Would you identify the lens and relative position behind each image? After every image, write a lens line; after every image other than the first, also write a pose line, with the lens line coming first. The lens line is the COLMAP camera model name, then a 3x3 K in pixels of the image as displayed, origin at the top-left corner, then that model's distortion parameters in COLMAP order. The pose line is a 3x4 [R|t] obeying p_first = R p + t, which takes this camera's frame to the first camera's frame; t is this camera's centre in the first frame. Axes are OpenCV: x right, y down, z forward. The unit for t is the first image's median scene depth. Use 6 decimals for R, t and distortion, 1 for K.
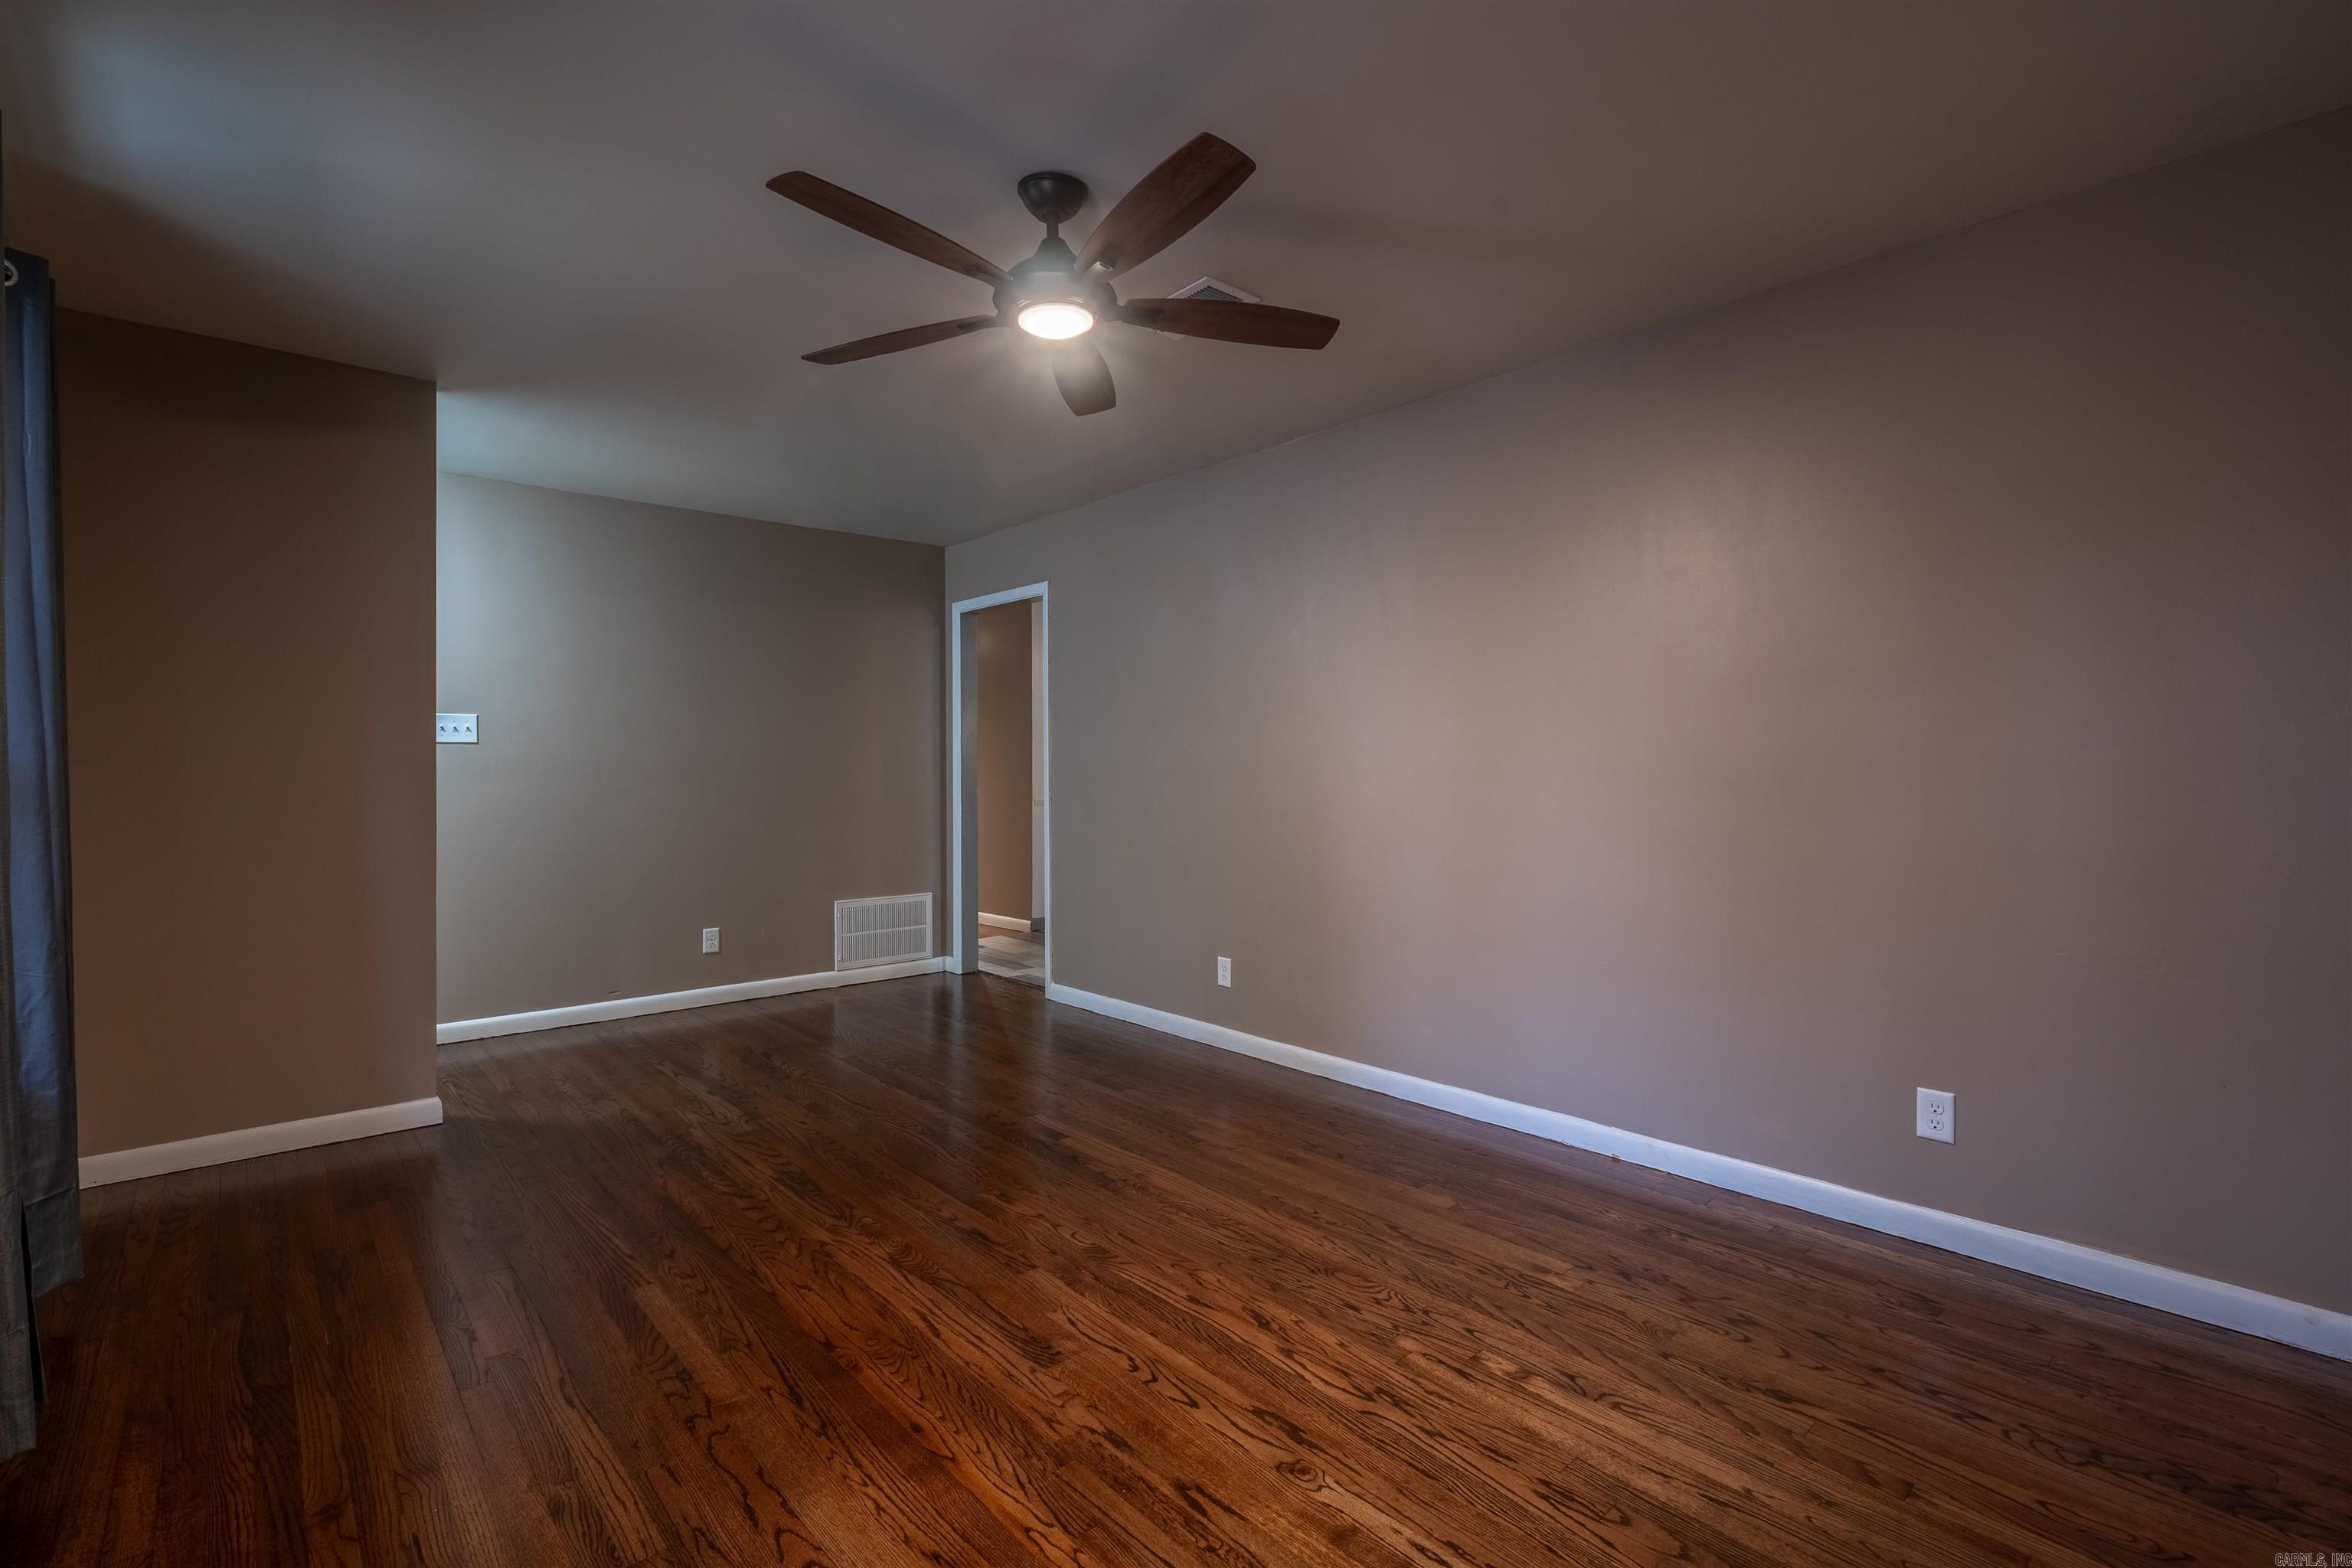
lens RADIAL K [[1035.2, 0, 1183.8], [0, 1035.2, 774.3], [0, 0, 1]] dist [0.002241, 0.000293]
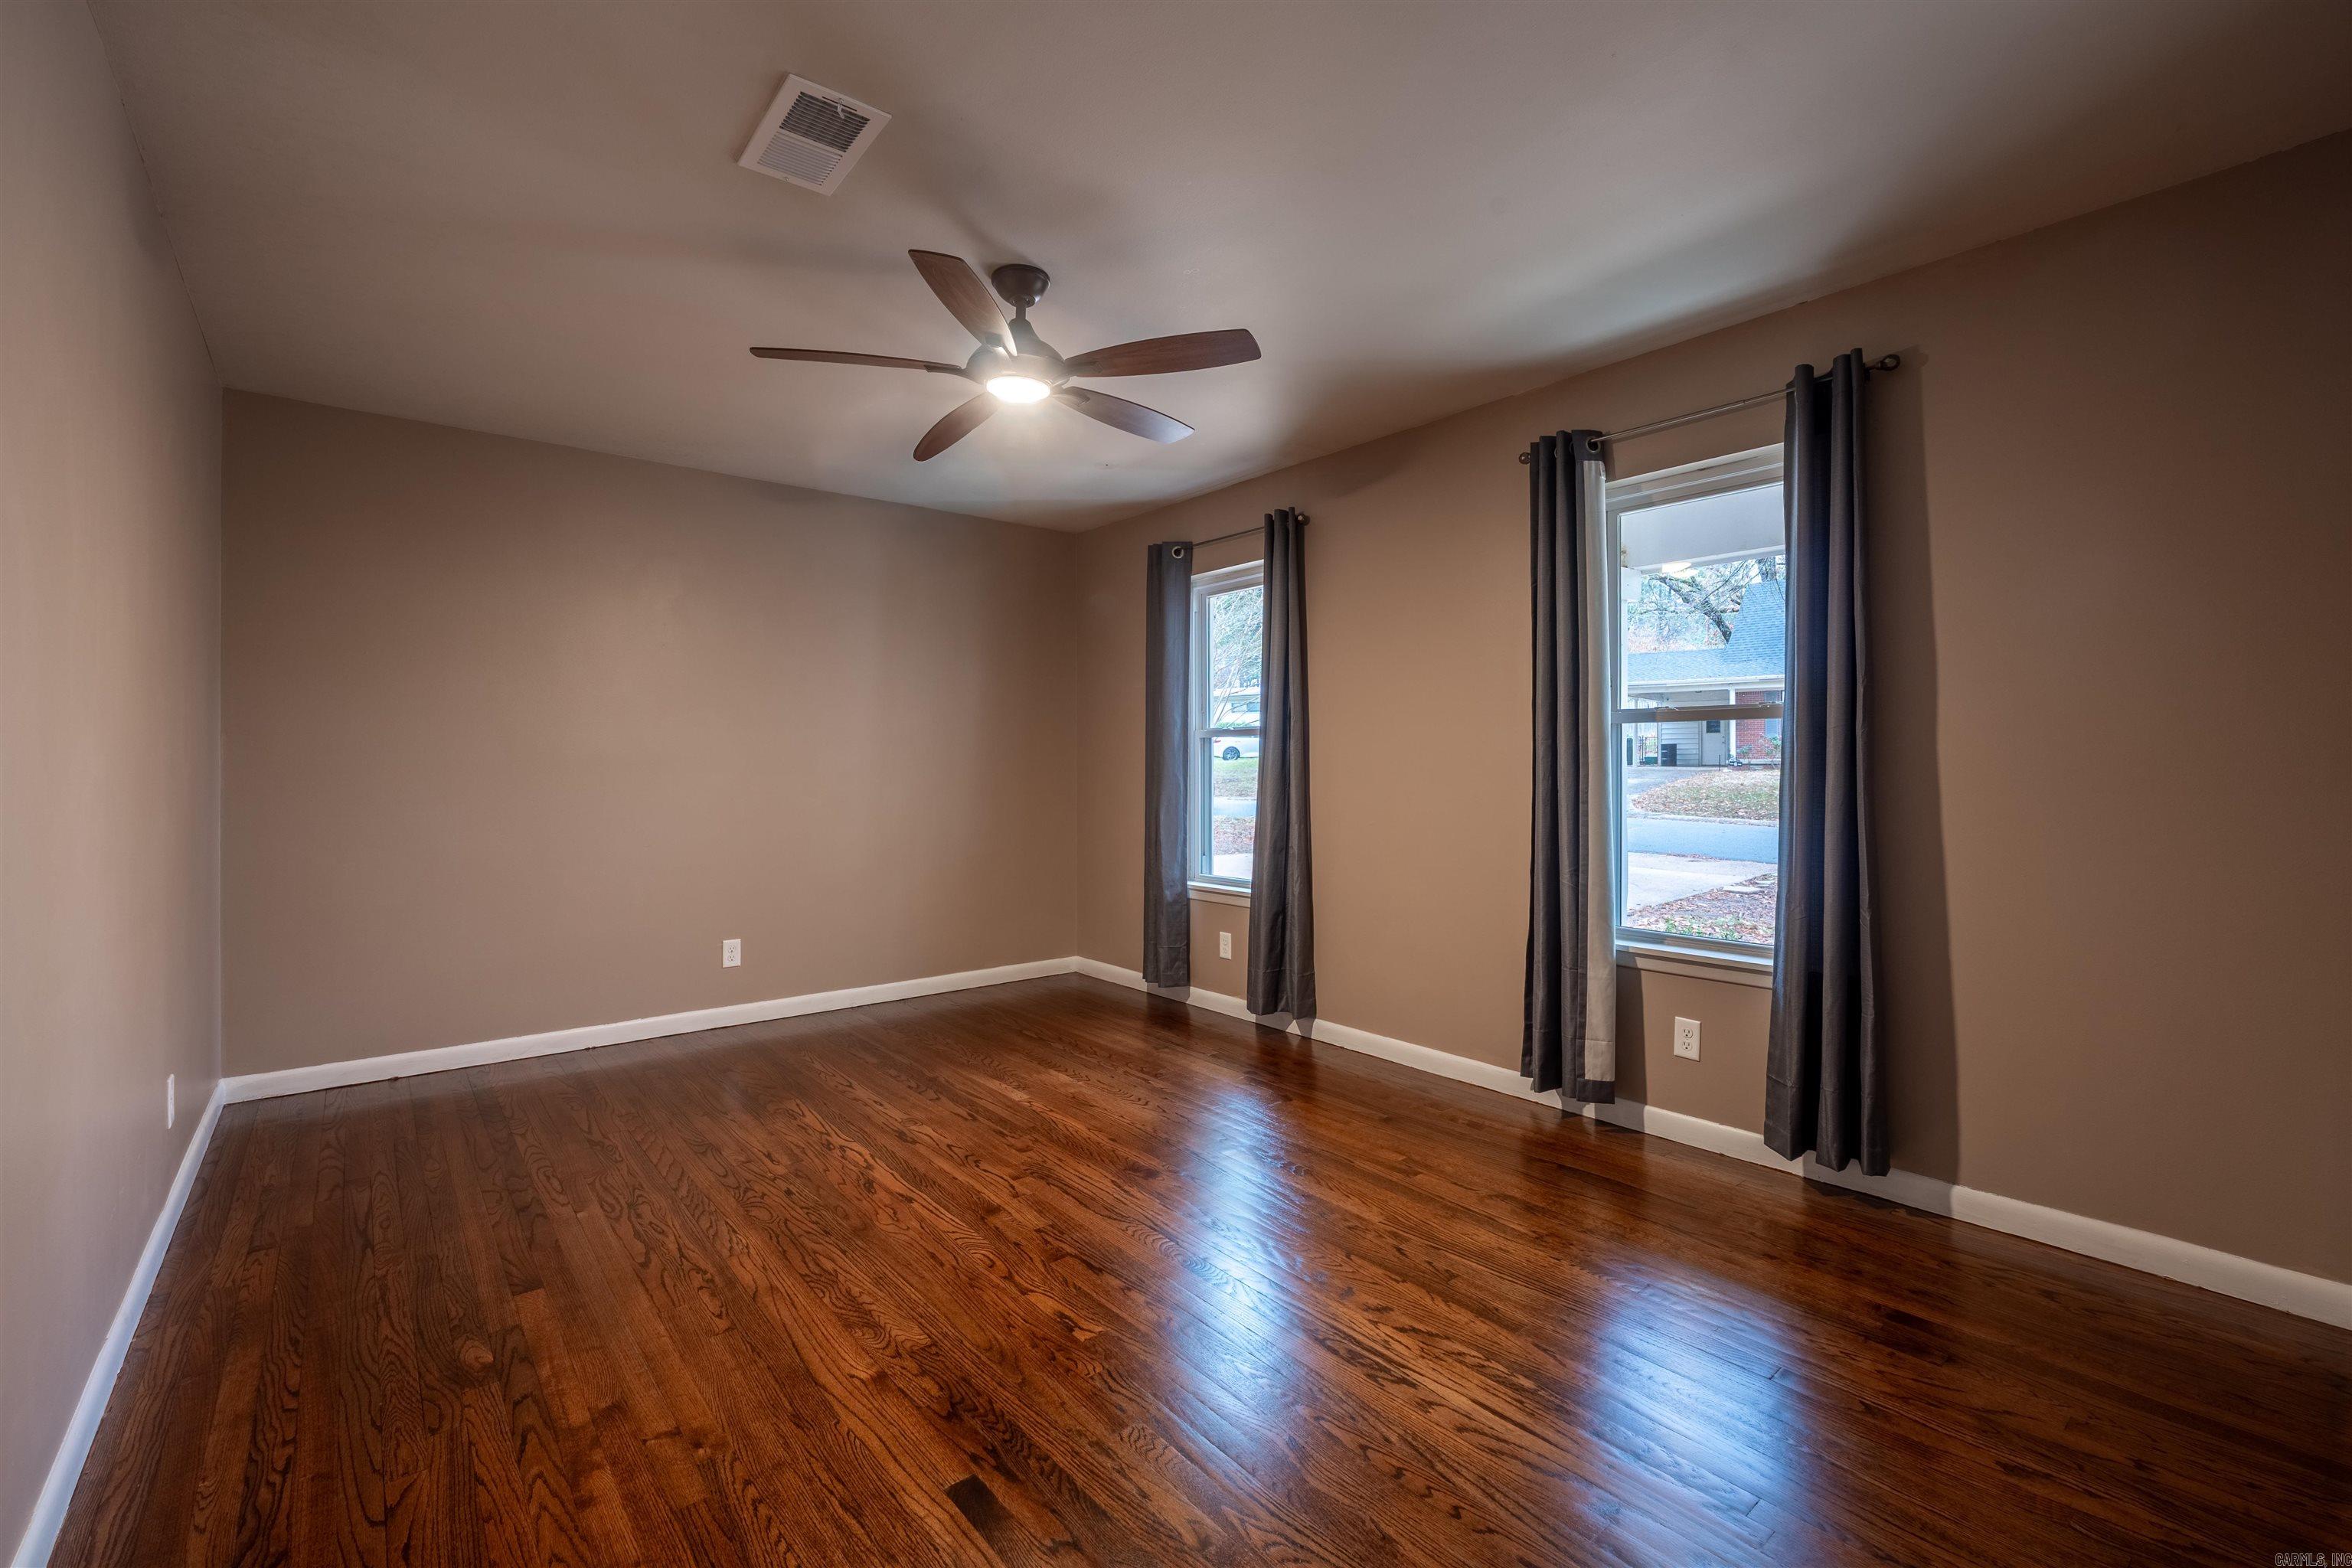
lens RADIAL K [[1020.4, 0, 1171.8], [0, 1020.4, 766.1], [0, 0, 1]] dist [-0.000759, -0.001761]
pose [[-0.998306, 0.002020, 0.058152, -0.353240], [0.002320, 0.999984, 0.005090, -0.004751], [-0.058140, 0.005216, -0.998295, 2.087725]]
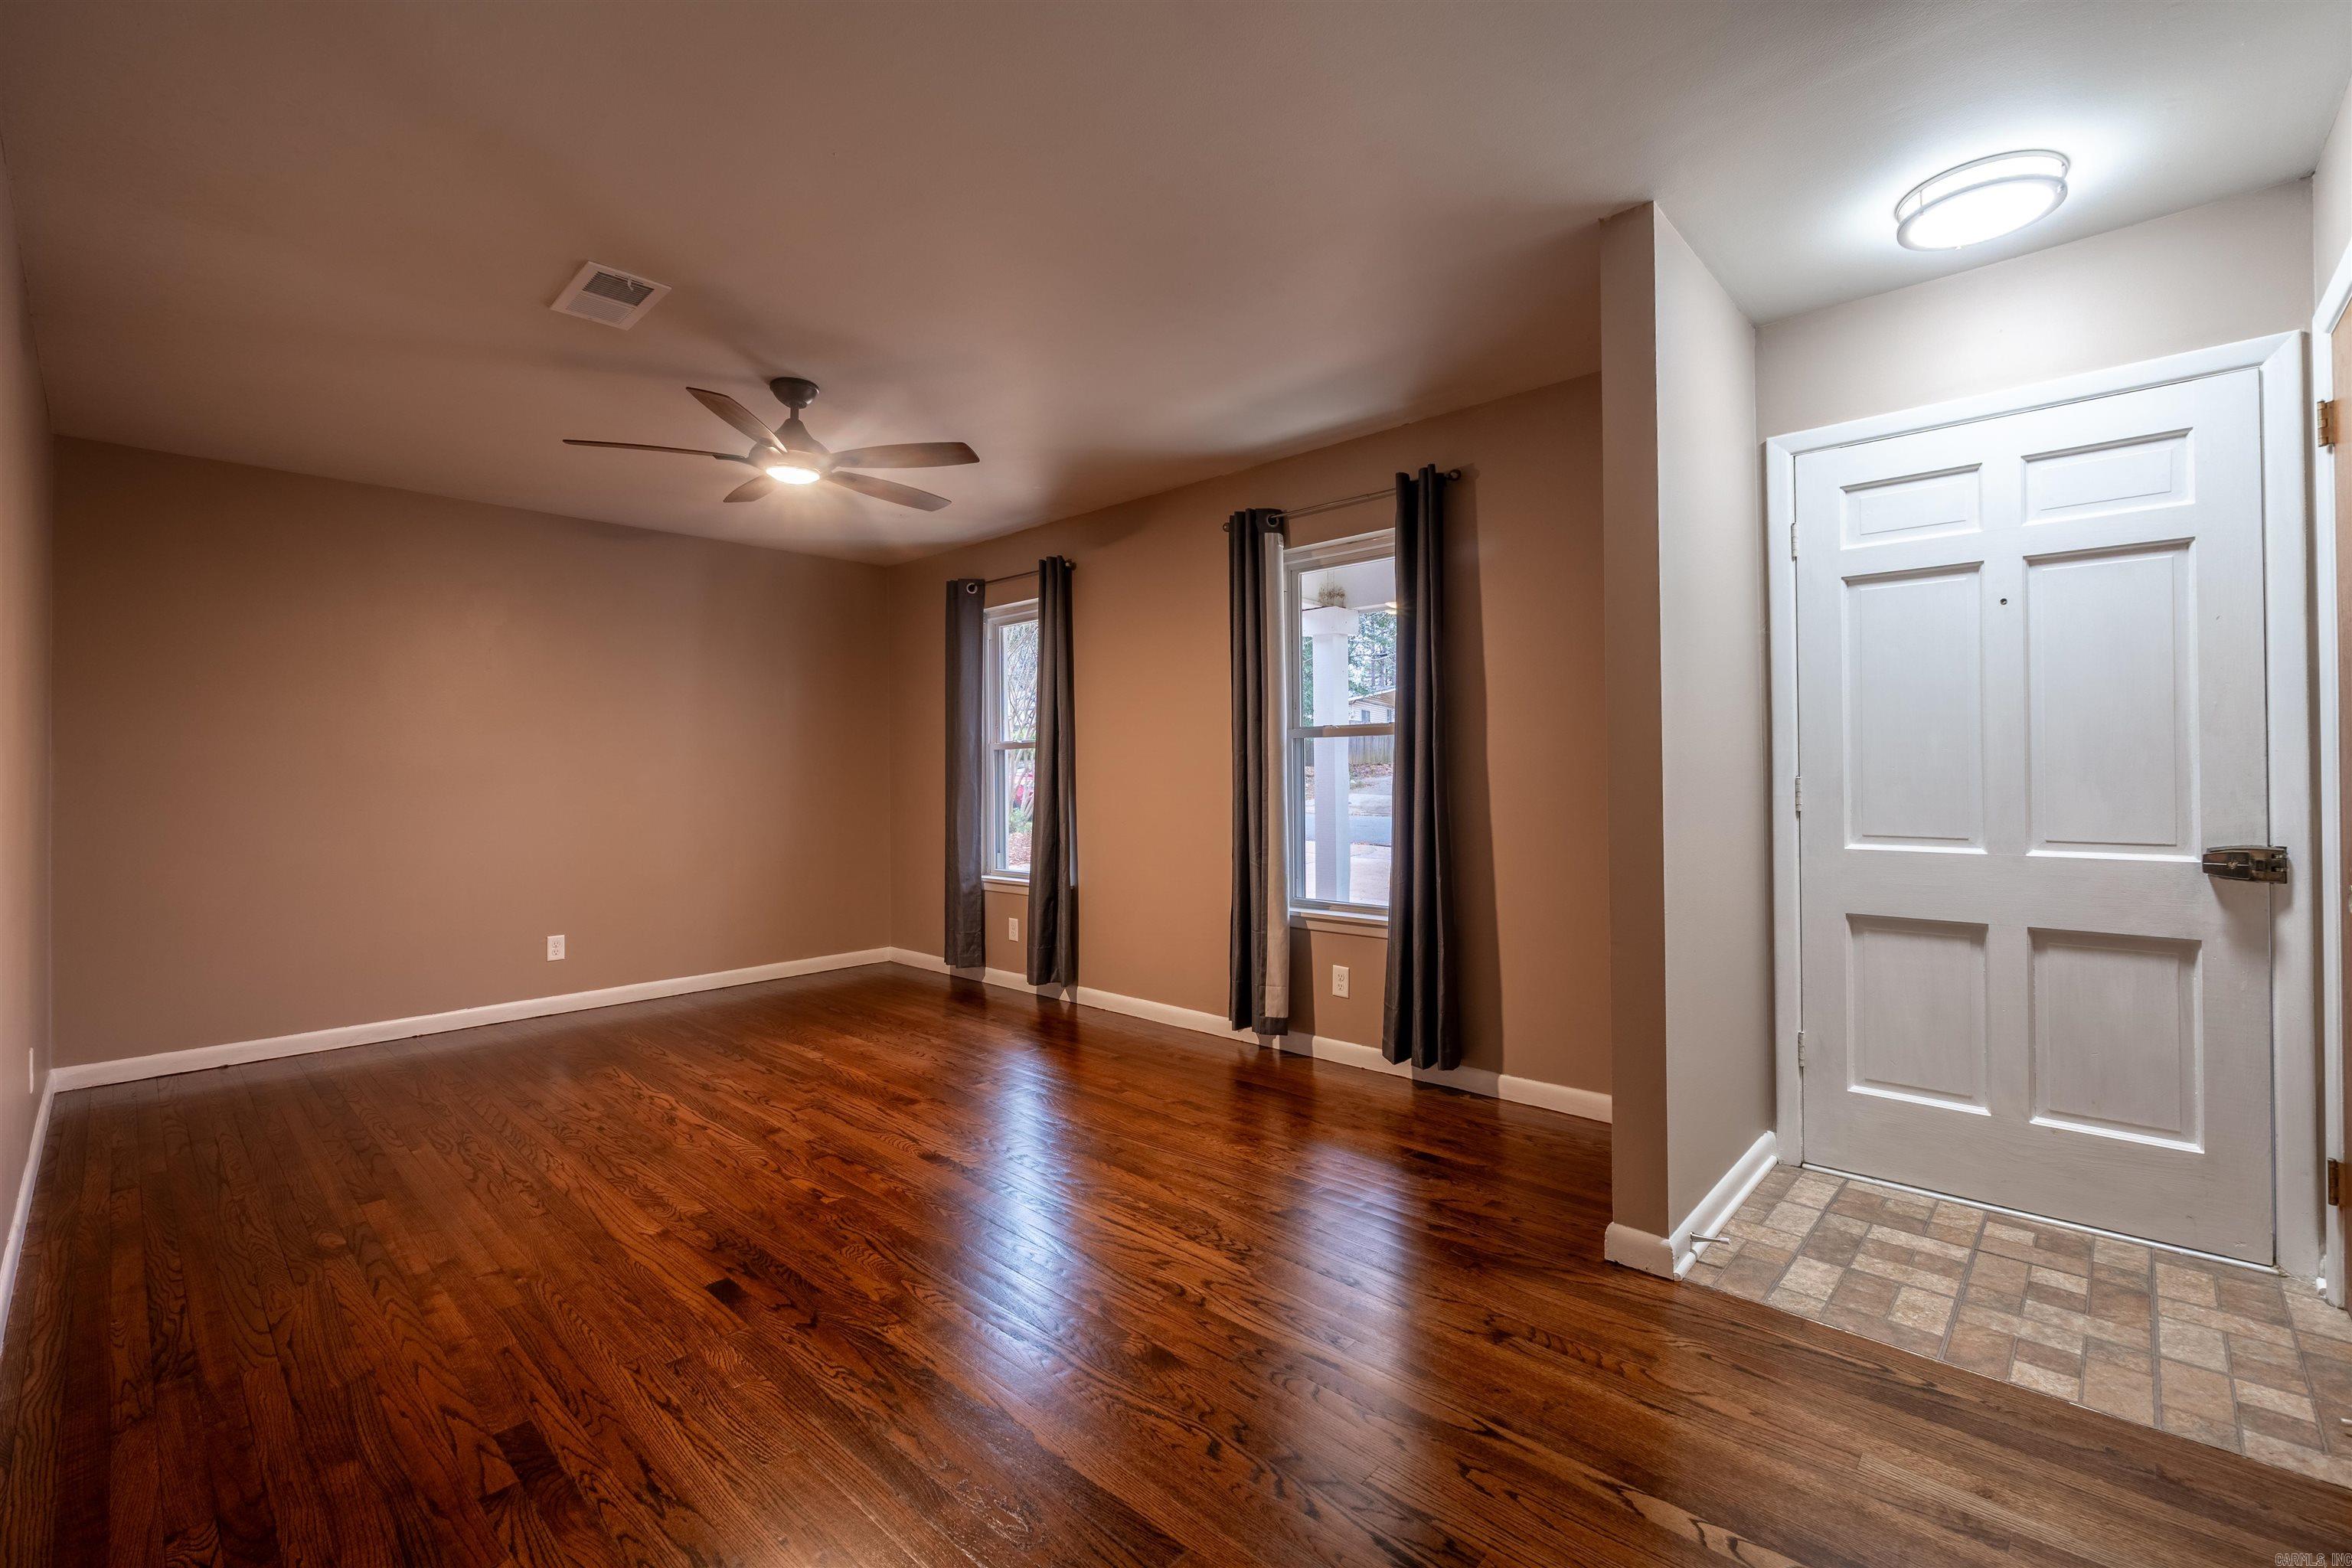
lens RADIAL K [[1020.4, 0, 1171.8], [0, 1020.4, 766.1], [0, 0, 1]] dist [-0.000759, -0.001761]
pose [[-0.997540, 0.009171, -0.069497, -0.542363], [0.009421, 0.999950, -0.003275, -0.001895], [0.069464, -0.003922, -0.997577, 2.416981]]
